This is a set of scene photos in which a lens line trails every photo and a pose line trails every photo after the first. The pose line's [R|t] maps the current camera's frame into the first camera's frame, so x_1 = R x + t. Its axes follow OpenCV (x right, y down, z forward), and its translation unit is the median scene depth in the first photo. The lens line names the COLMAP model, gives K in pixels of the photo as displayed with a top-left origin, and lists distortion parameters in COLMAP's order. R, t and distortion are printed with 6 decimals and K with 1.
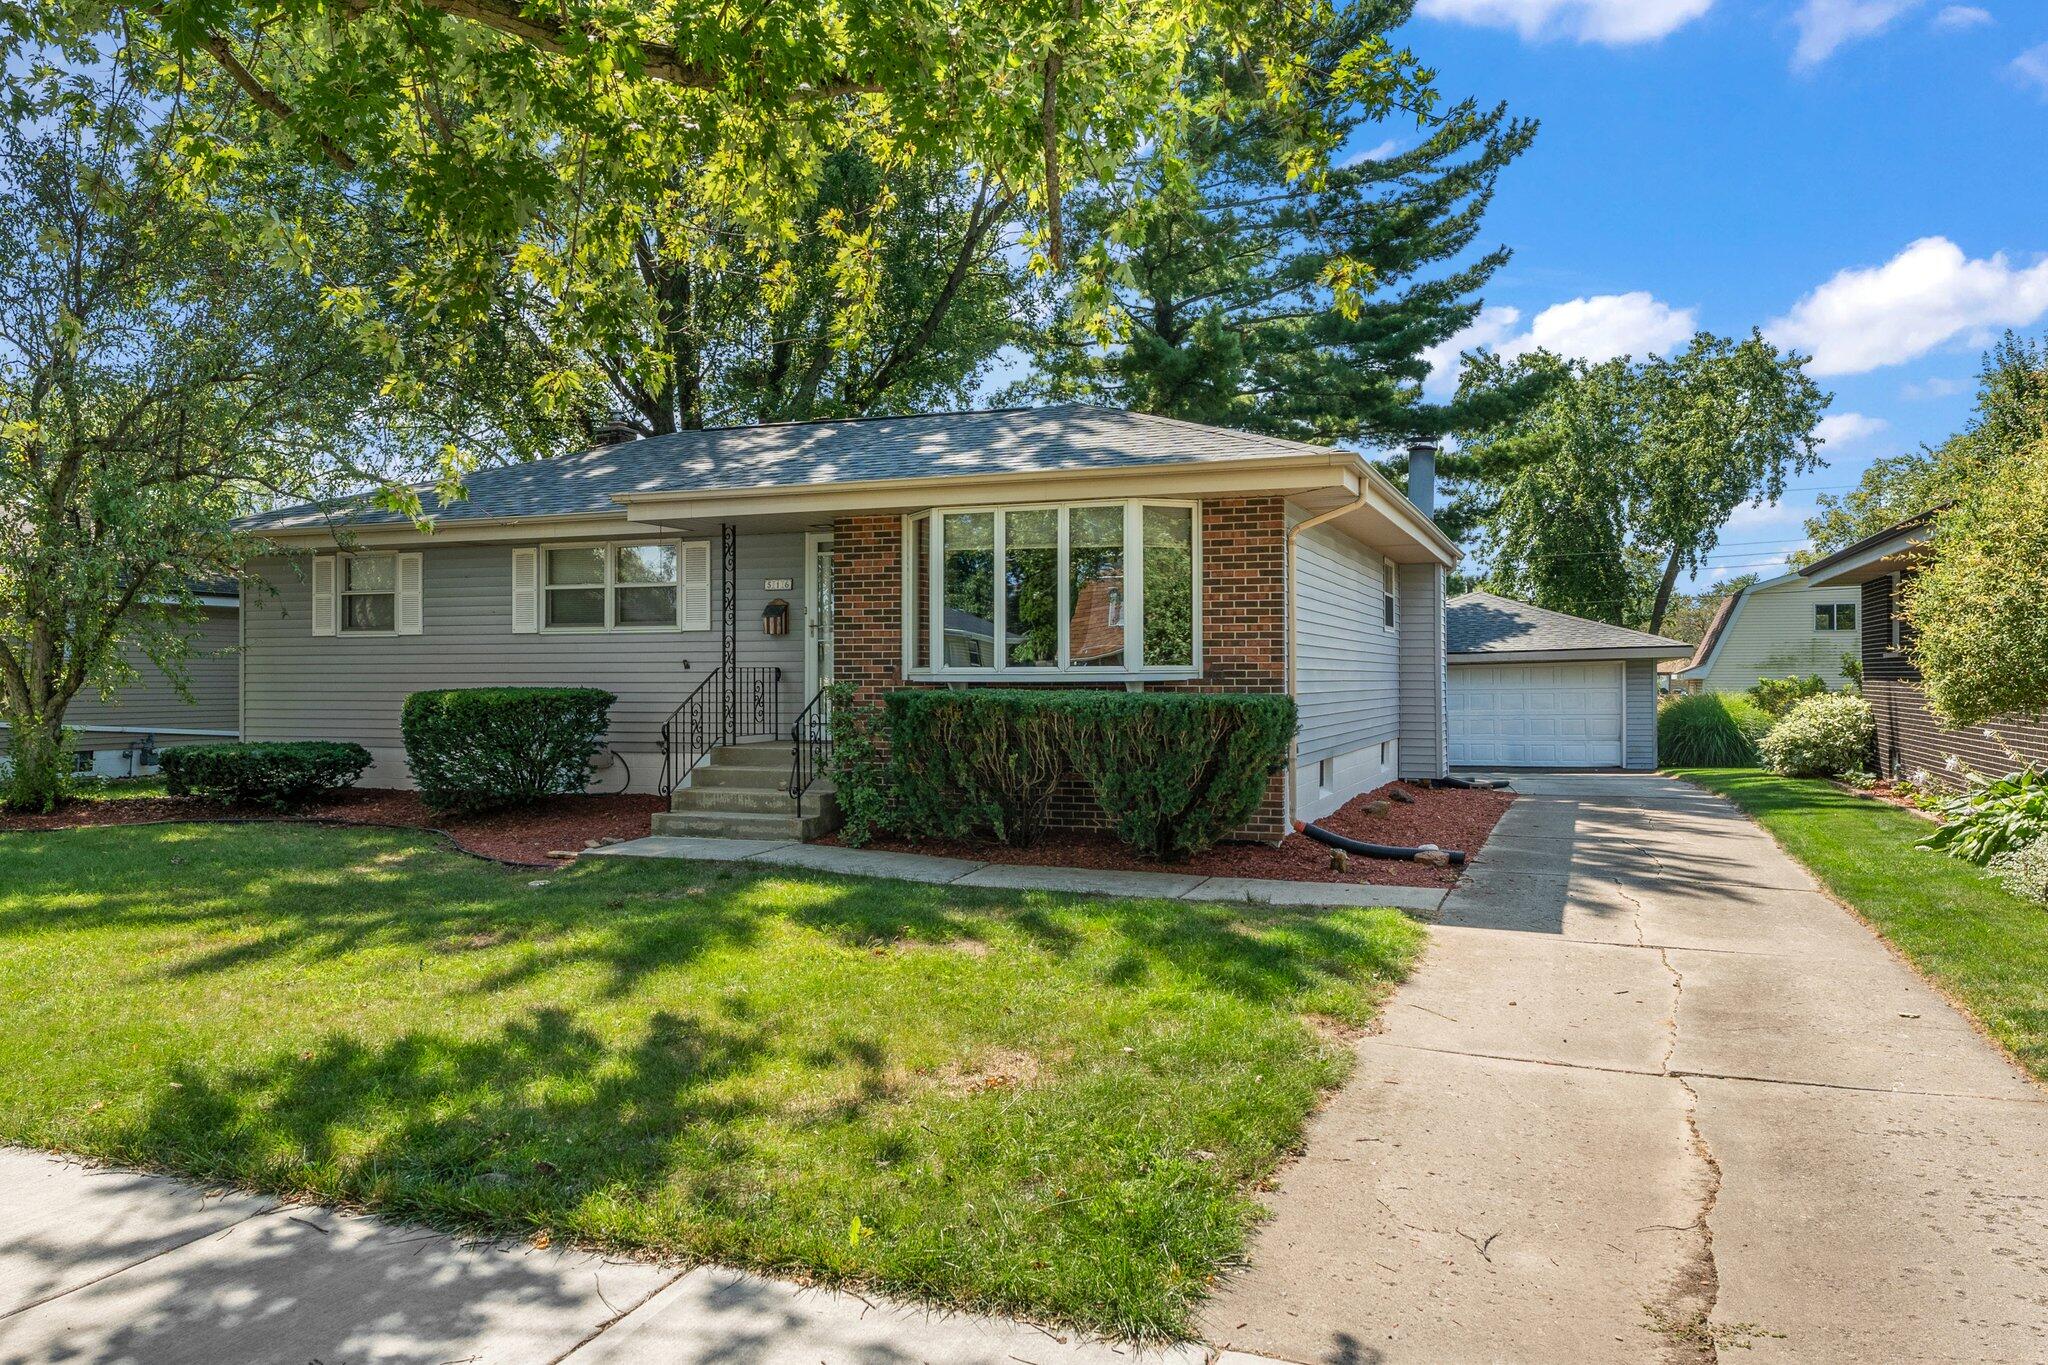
lens RADIAL K [[1458.4, 0, 1027.1], [0, 1458.4, 679.4], [0, 0, 1]] dist [-0.005608, -0.000443]
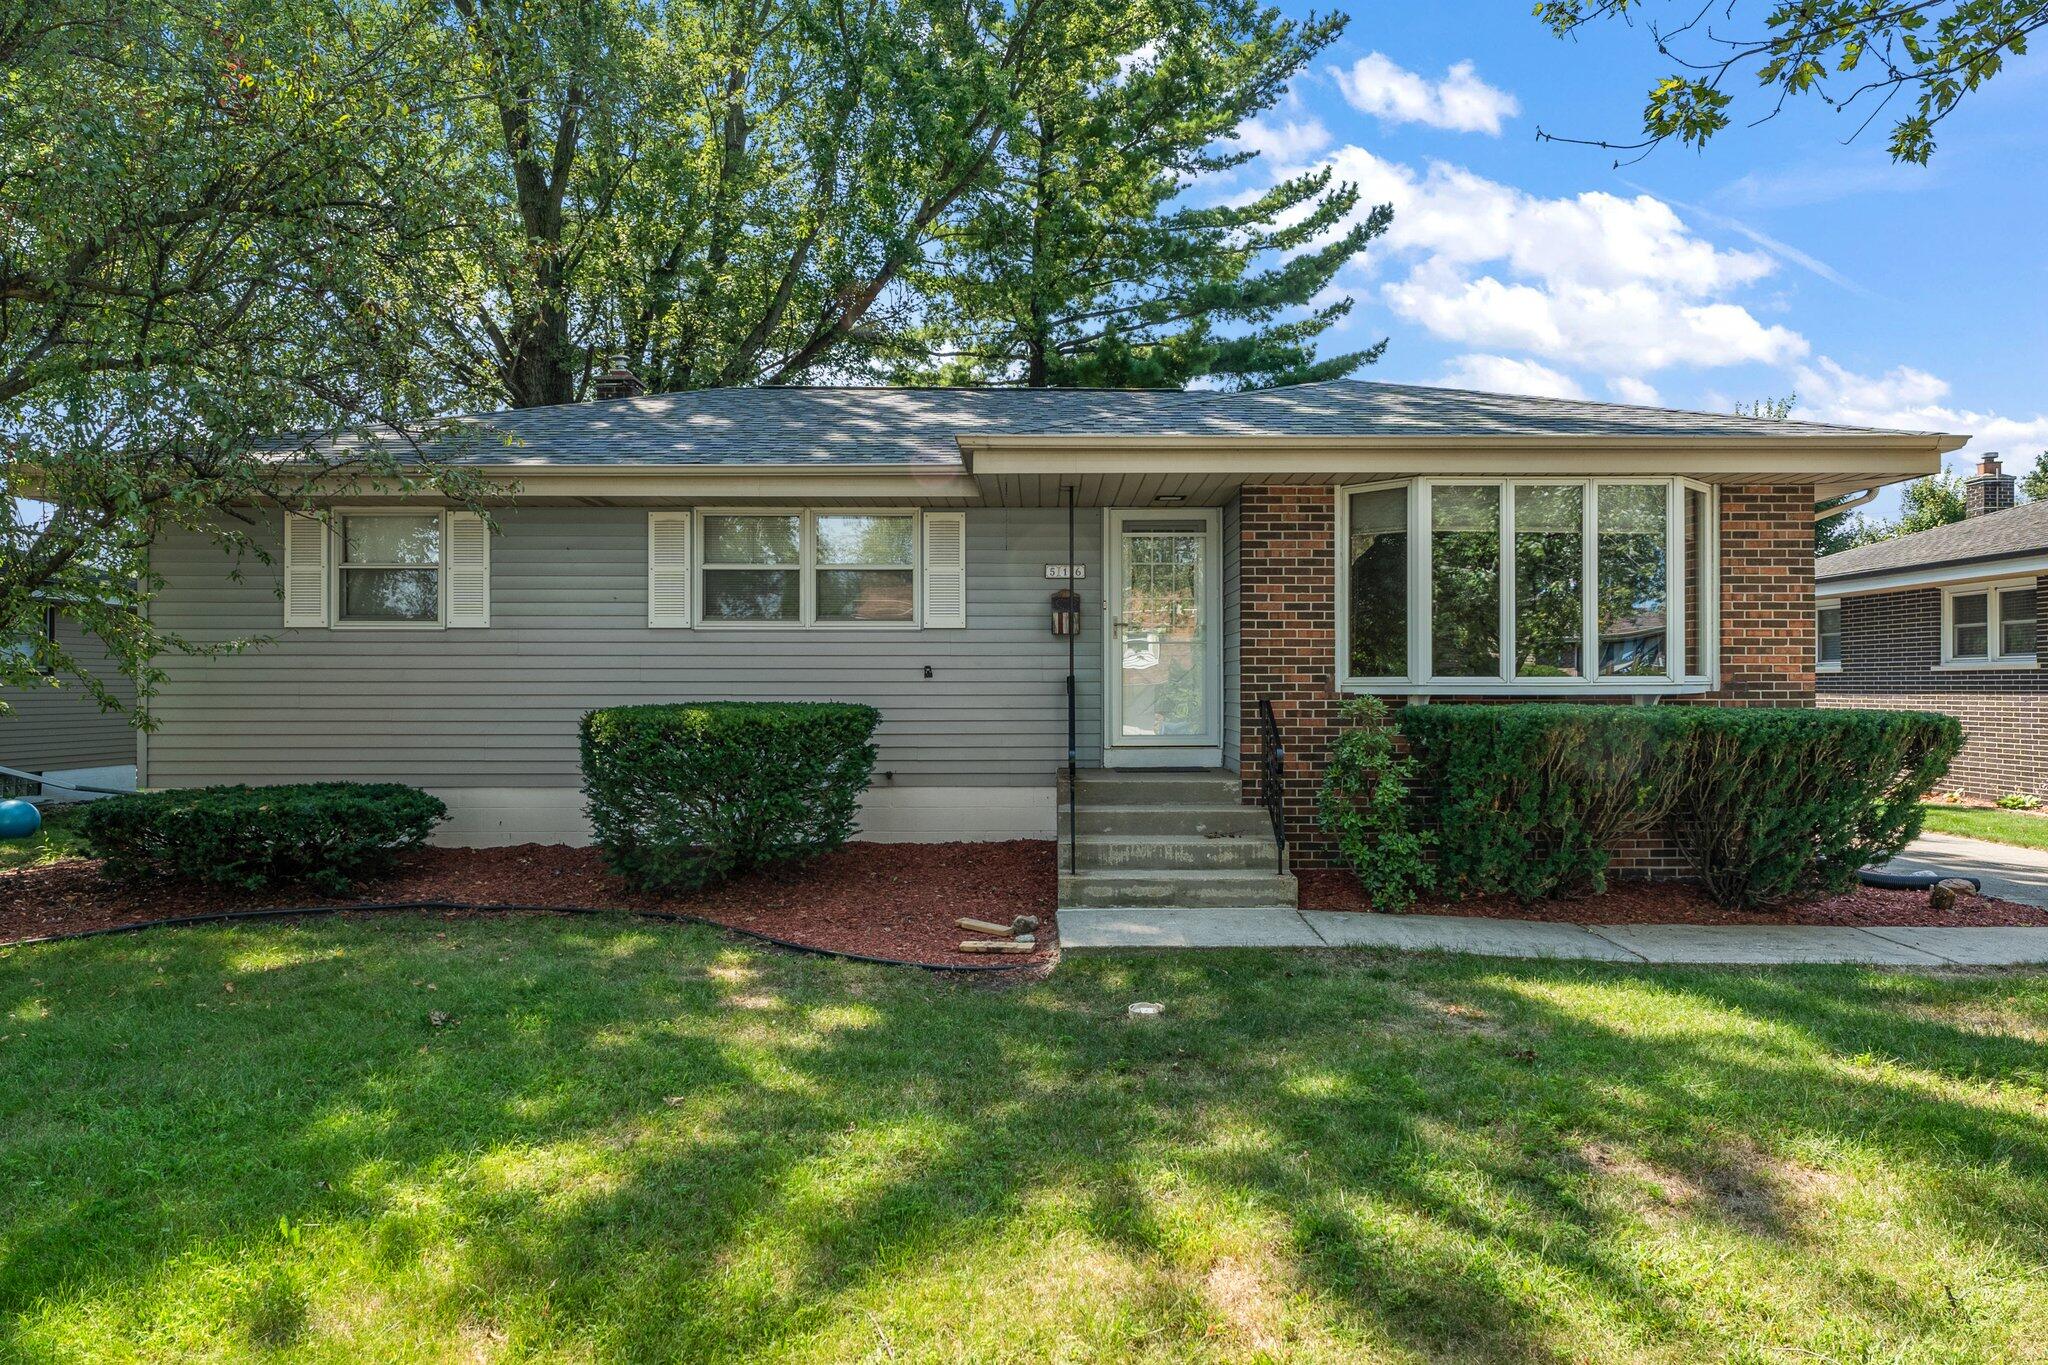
lens RADIAL K [[1273.2, 0, 1058.7], [0, 1273.2, 680.5], [0, 0, 1]] dist [0.000661, 0.000142]
pose [[0.932702, 0.004762, 0.360617, -0.477391], [-0.001447, 0.999954, -0.009461, 0.000727], [-0.360646, 0.008303, 0.932666, 0.405511]]
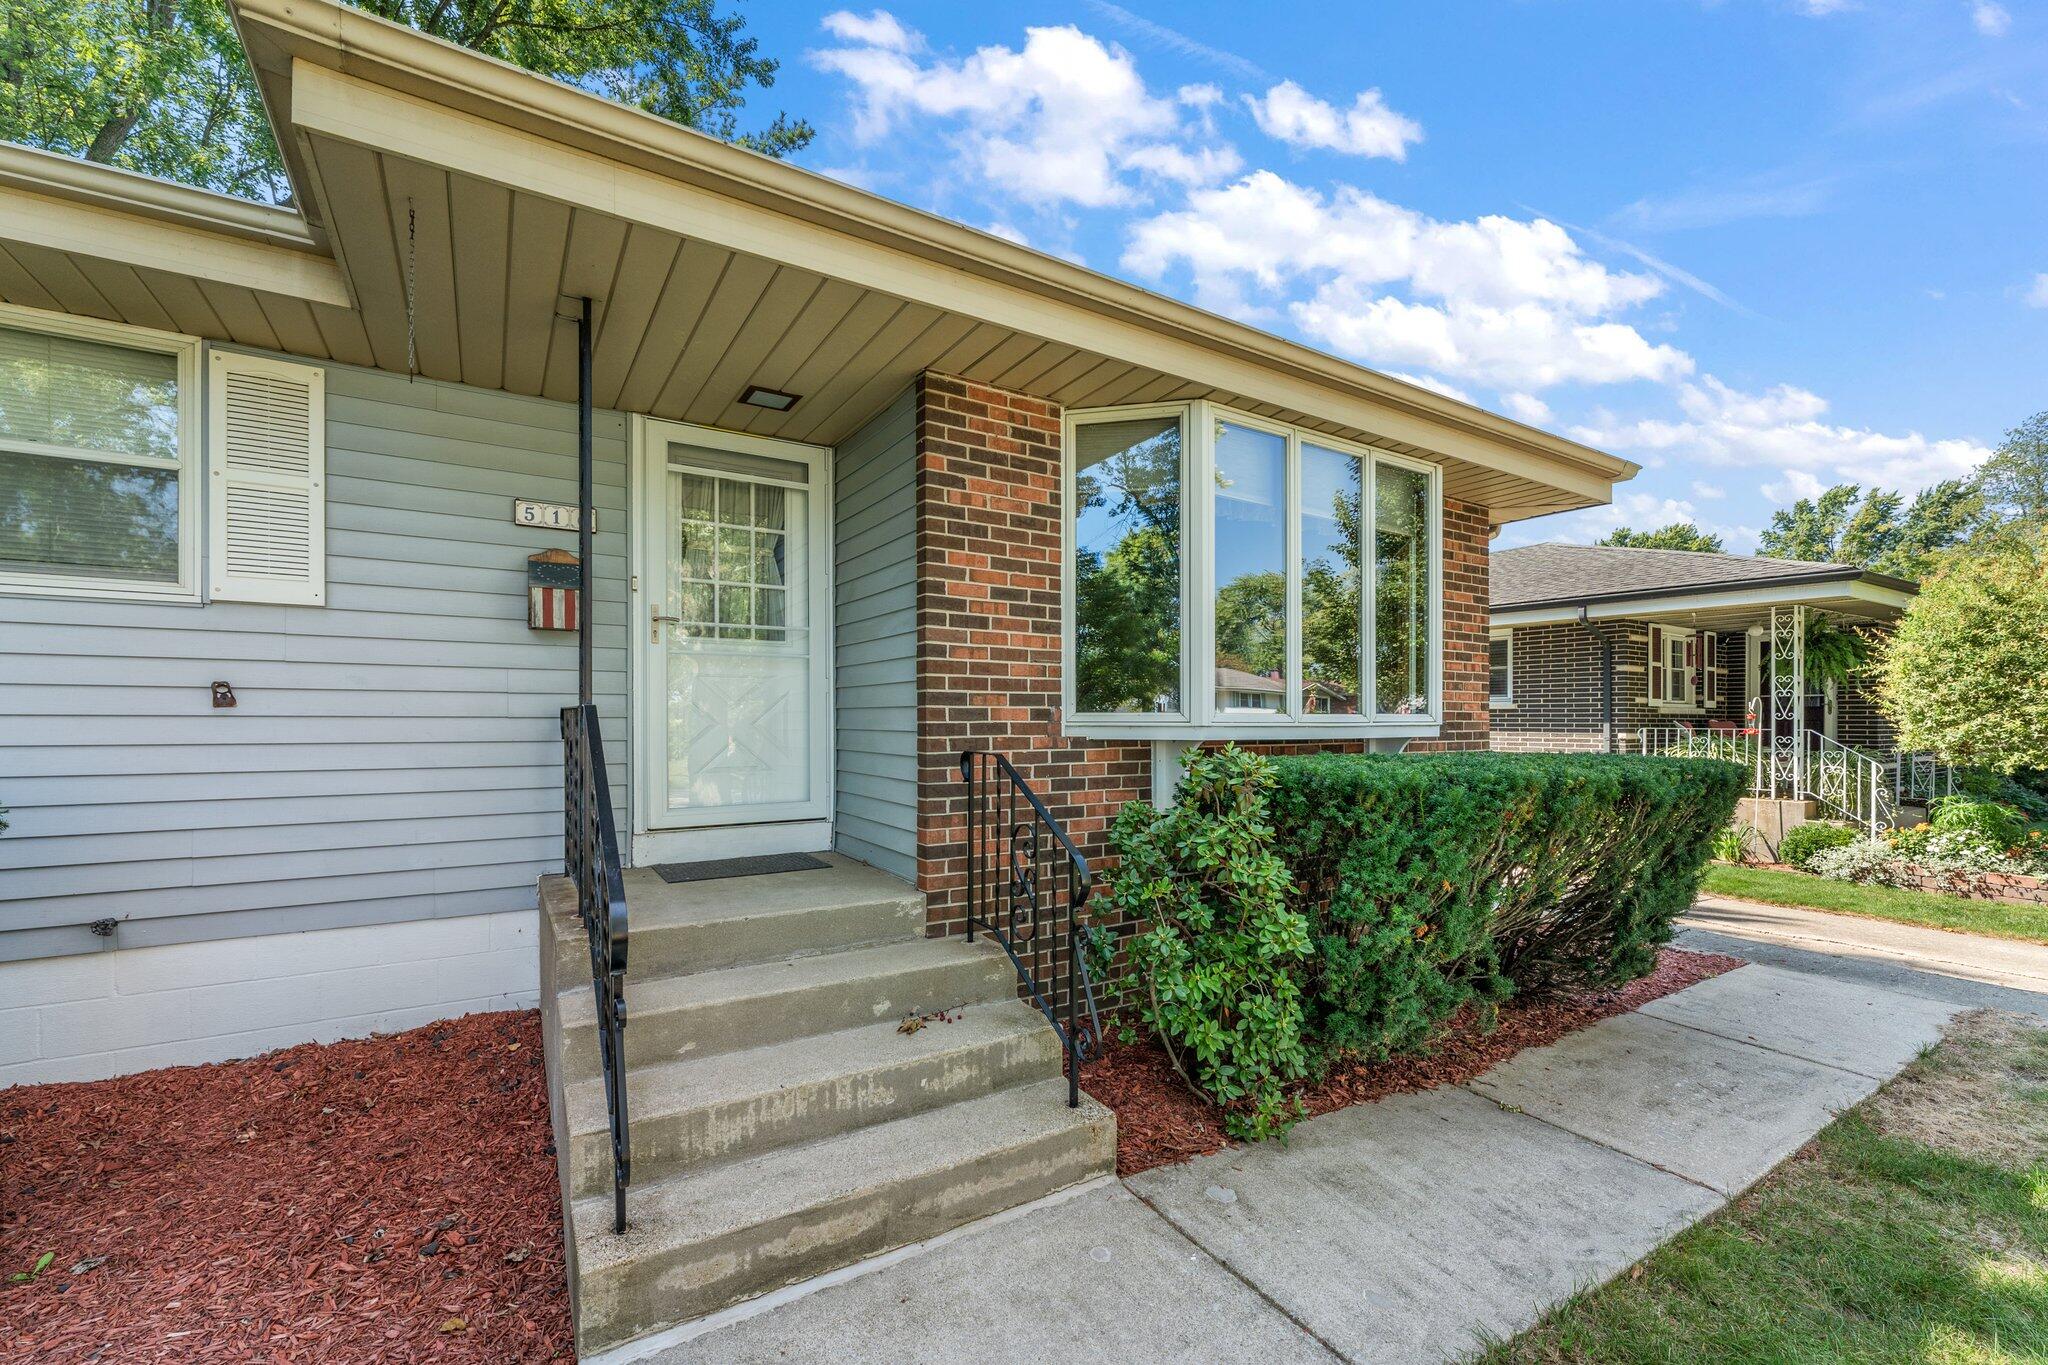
lens RADIAL K [[843.0, 0, 1016.8], [0, 843.0, 719.6], [0, 0, 1]] dist [-0.007079, 0.000937]
pose [[0.608130, 0.004313, 0.793826, -0.323077], [-0.001301, 0.999989, -0.004437, -0.004060], [-0.793836, 0.001665, 0.608129, 0.836290]]
